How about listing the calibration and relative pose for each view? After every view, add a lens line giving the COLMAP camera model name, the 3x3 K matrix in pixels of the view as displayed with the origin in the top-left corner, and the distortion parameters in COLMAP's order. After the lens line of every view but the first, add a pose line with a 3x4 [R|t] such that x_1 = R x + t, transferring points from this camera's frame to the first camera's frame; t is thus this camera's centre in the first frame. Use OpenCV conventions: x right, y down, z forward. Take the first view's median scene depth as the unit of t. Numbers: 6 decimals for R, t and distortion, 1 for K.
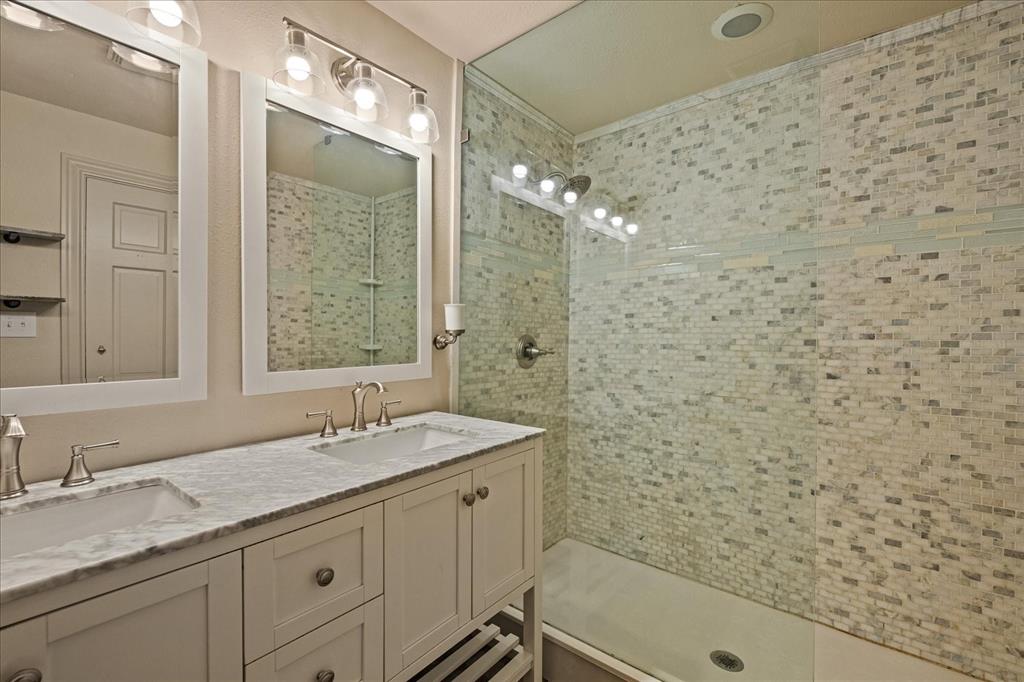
lens RADIAL K [[450.4, 0, 515.4], [0, 450.4, 340.4], [0, 0, 1]] dist [0.003049, -0.000149]
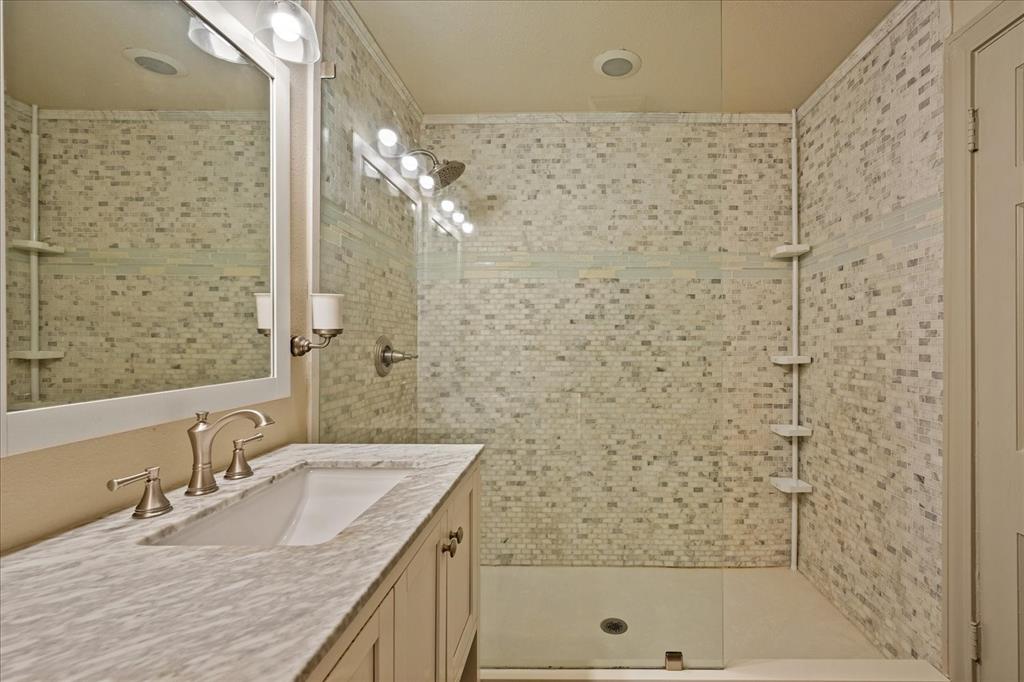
lens RADIAL K [[450.4, 0, 515.4], [0, 450.4, 340.4], [0, 0, 1]] dist [0.003049, -0.000149]
pose [[0.776240, -0.003304, 0.630429, -0.384074], [0.005101, 0.999986, -0.001039, -0.002788], [-0.630417, 0.004023, 0.776246, 0.249206]]
